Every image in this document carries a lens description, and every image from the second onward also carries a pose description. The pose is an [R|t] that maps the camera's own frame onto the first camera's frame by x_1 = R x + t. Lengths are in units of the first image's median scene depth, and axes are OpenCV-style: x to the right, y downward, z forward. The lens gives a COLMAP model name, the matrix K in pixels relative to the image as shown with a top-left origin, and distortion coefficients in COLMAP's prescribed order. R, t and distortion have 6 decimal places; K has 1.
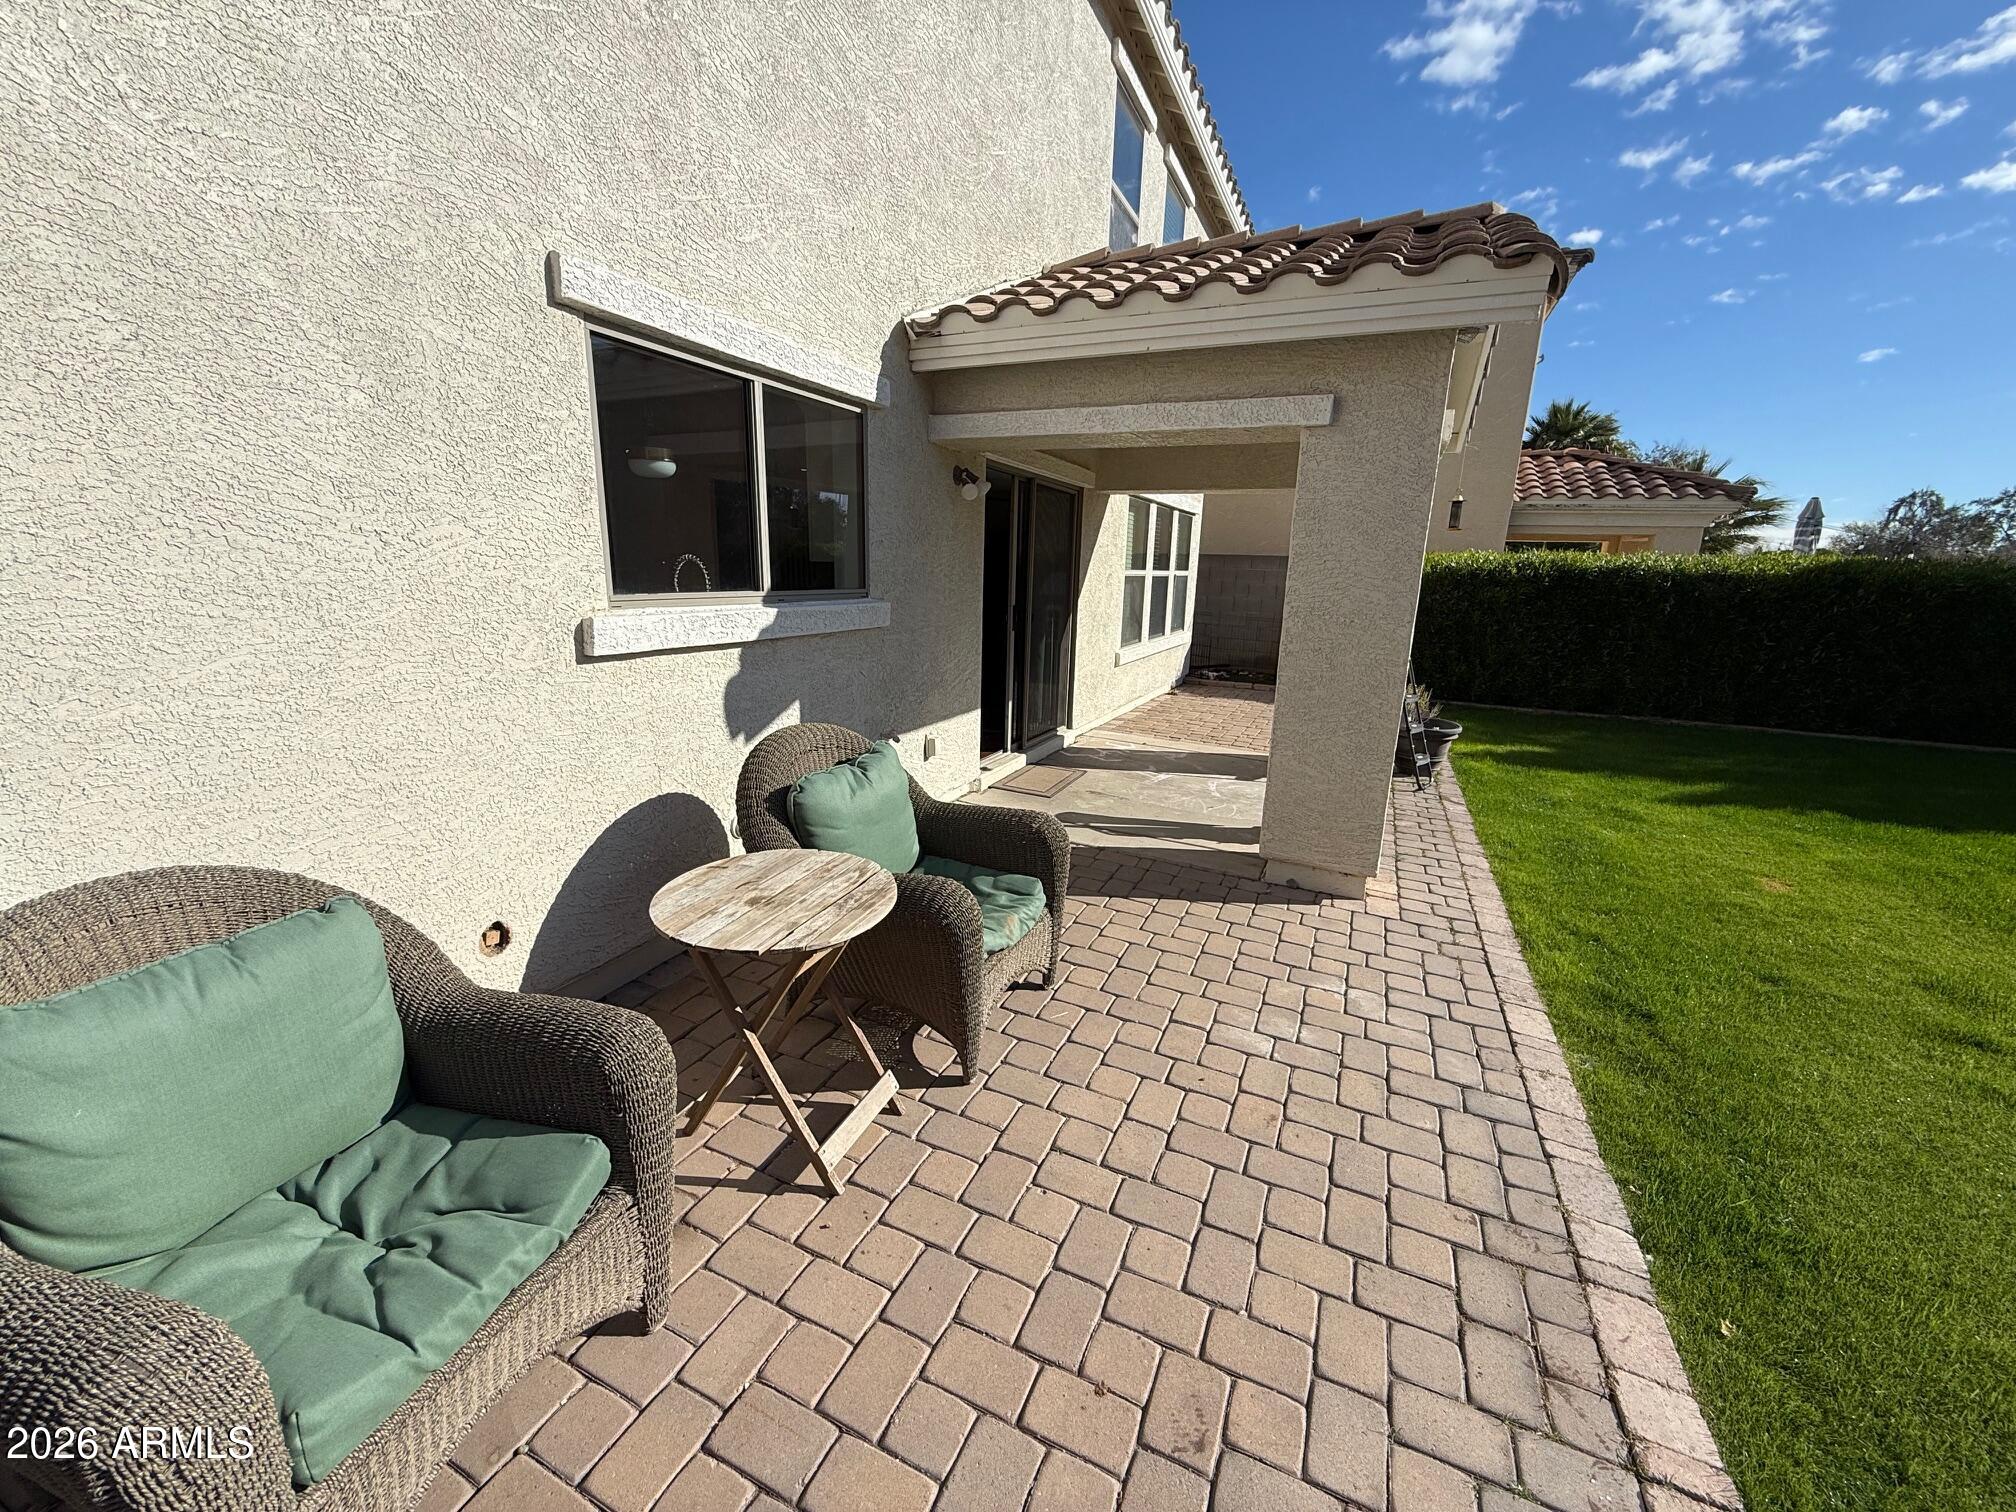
lens RADIAL K [[796.9, 0, 1008.0], [0, 796.9, 756.0], [0, 0, 1]] dist [0.000571, 0.000036]
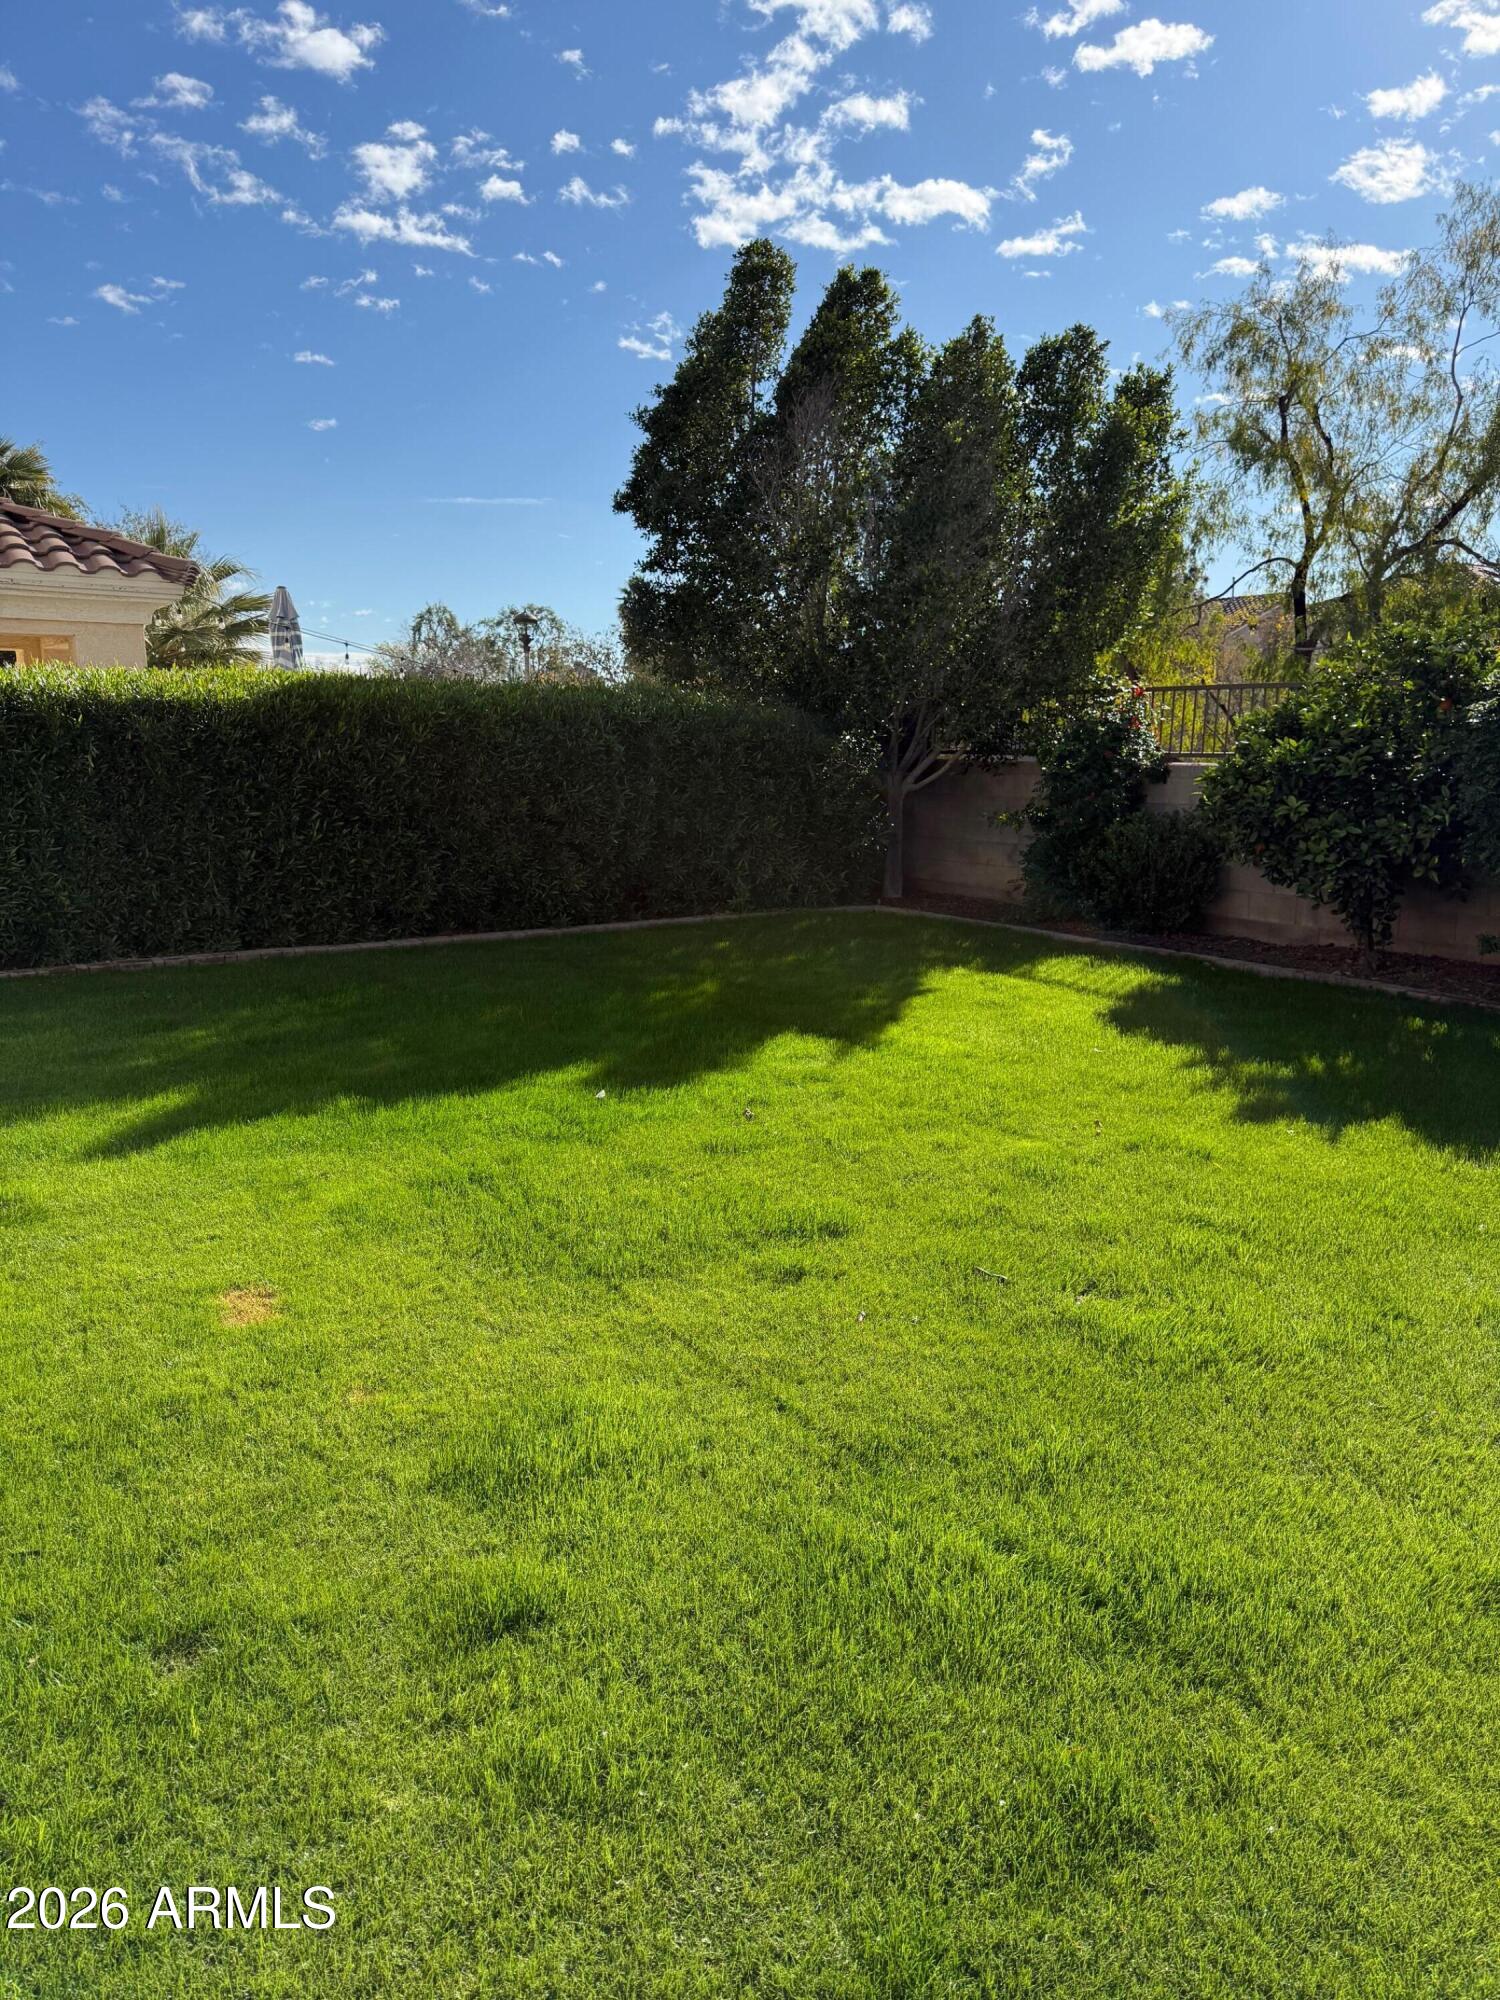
lens RADIAL K [[1418.6, 0, 750.0], [0, 1418.6, 1000.0], [0, 0, 1]] dist [0.153342, -0.300248]
pose [[0.508787, -0.183375, 0.841135, 0.202913], [0.208550, 0.974202, 0.086237, -0.018646], [-0.835250, 0.131543, 0.533905, 0.117664]]
